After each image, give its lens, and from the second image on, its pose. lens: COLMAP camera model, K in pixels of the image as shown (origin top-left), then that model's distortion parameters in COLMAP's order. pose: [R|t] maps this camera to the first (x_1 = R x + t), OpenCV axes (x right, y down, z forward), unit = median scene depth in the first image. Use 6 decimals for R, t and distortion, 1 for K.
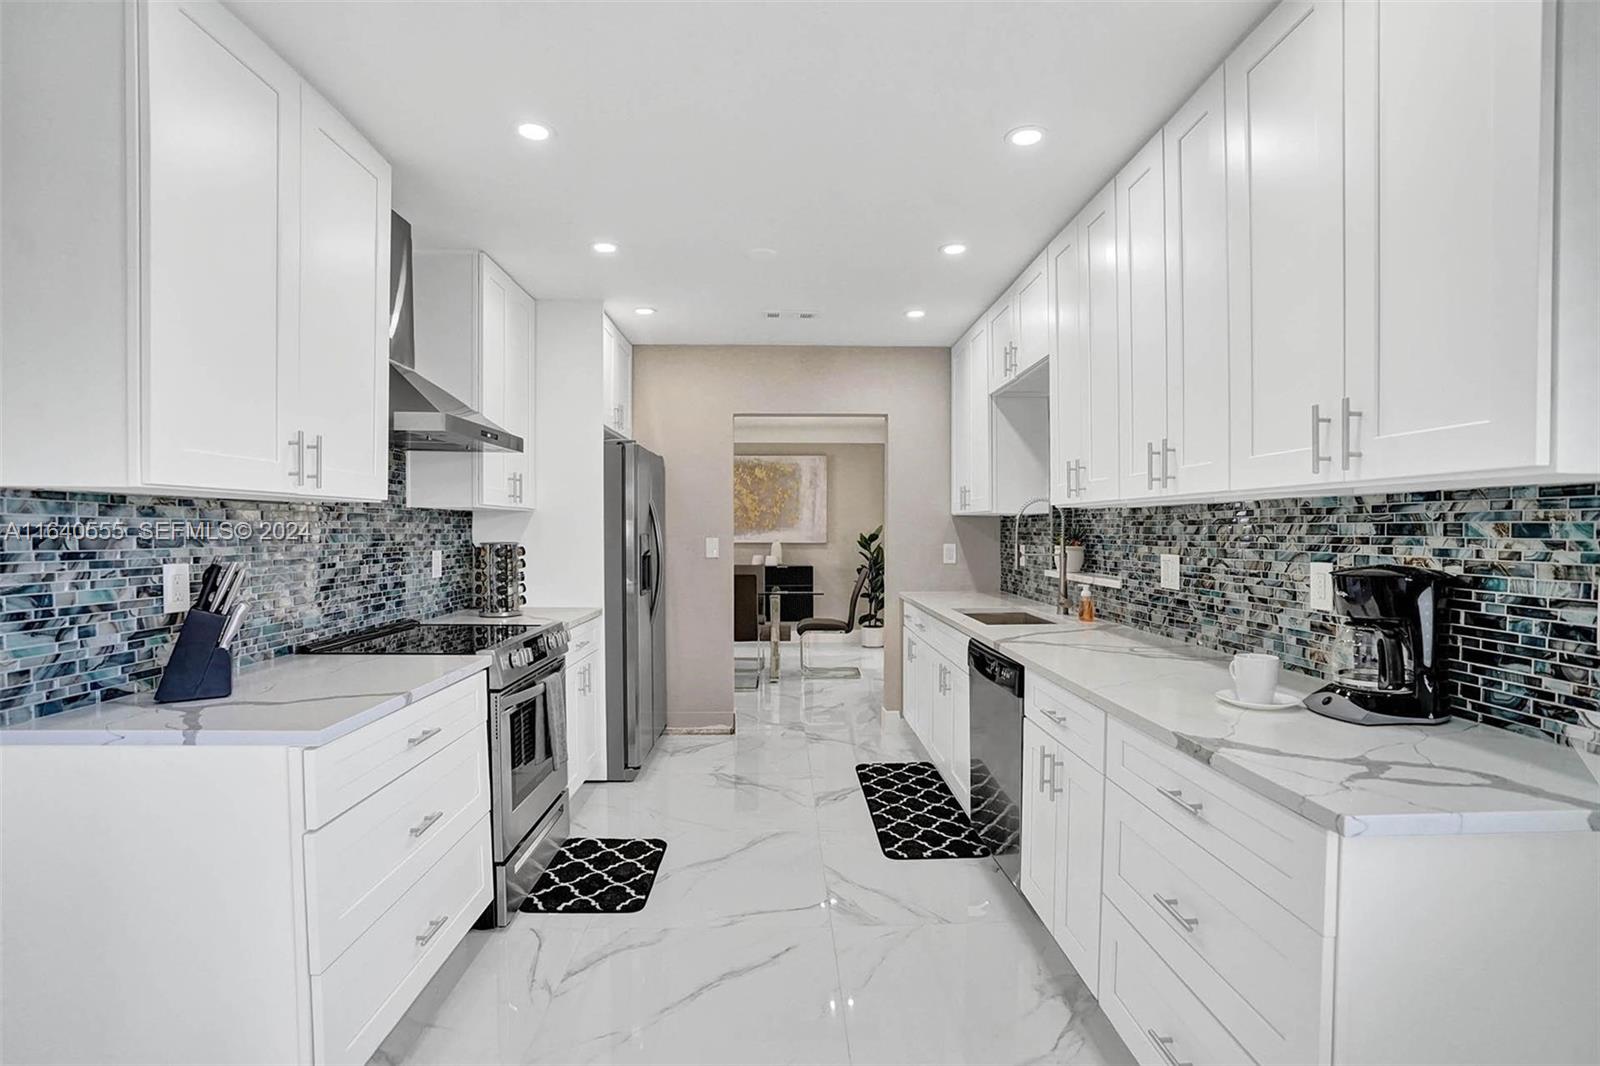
lens RADIAL K [[879.8, 0, 798.4], [0, 879.8, 526.4], [0, 0, 1]] dist [0.000381, 0.000253]
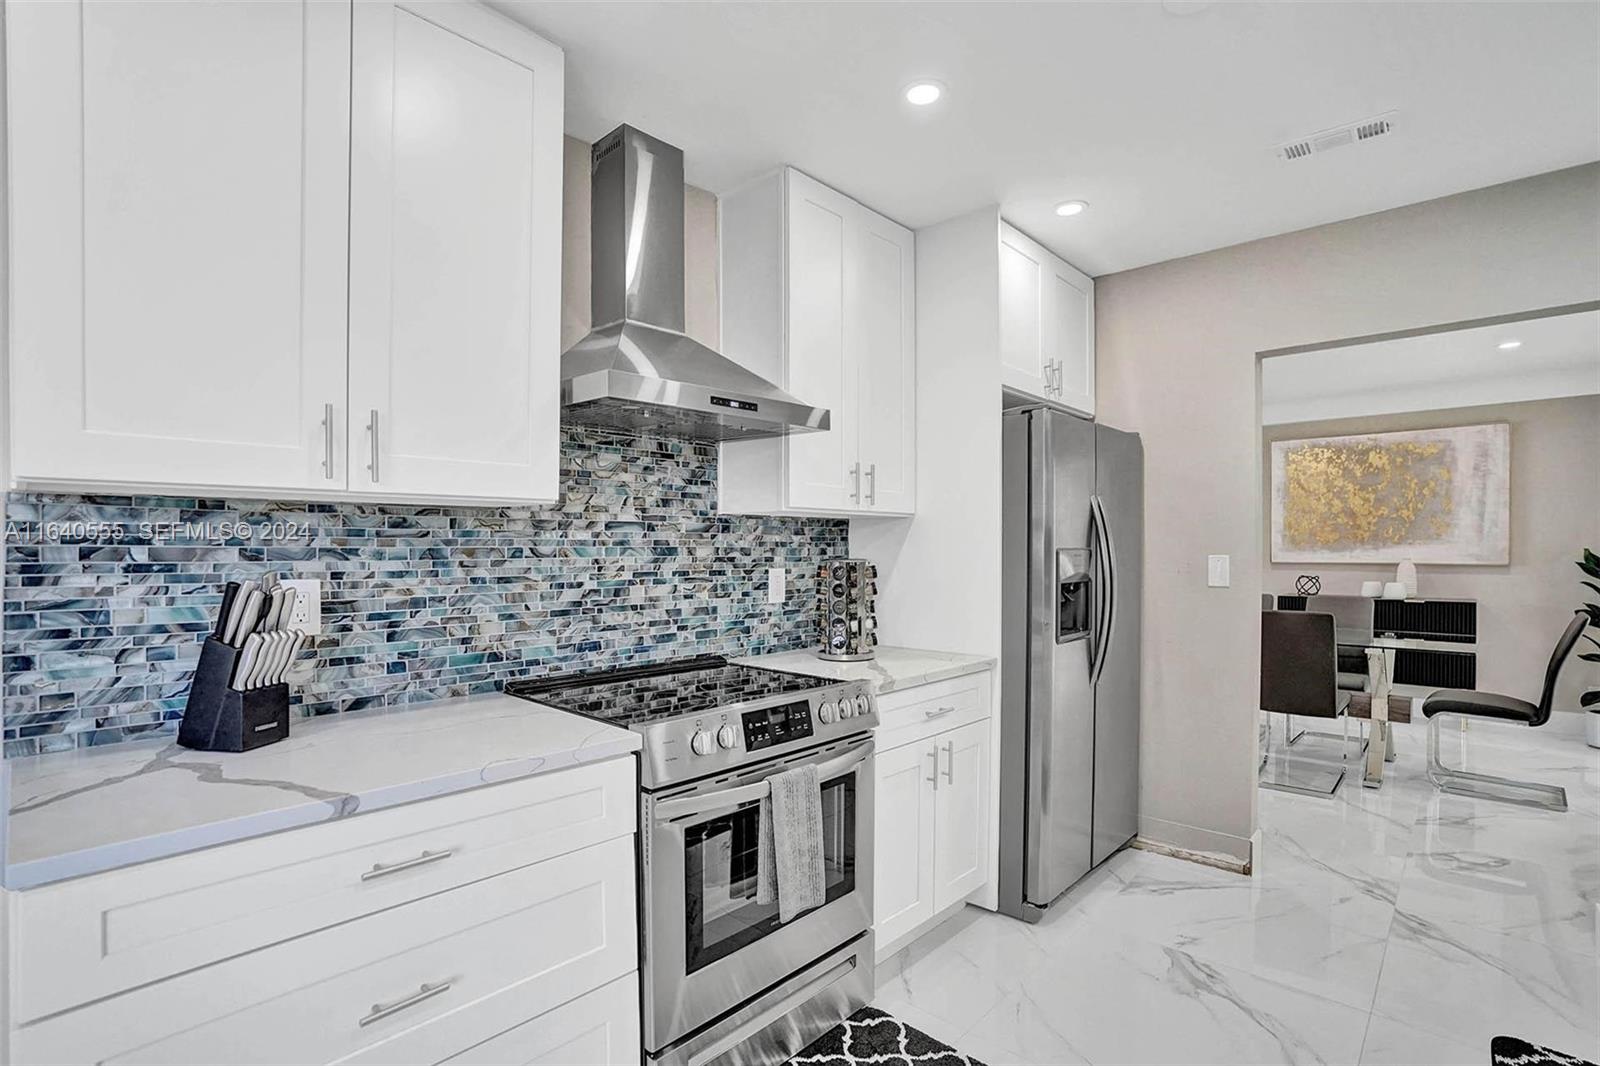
lens RADIAL K [[860.0, 0, 696.2], [0, 860.0, 536.0], [0, 0, 1]] dist [-0.076181, 0.036083]
pose [[0.703228, -0.010480, -0.710888, 0.106906], [0.003851, 0.999933, -0.010932, 0.007460], [0.710954, 0.004950, 0.703221, 0.487104]]
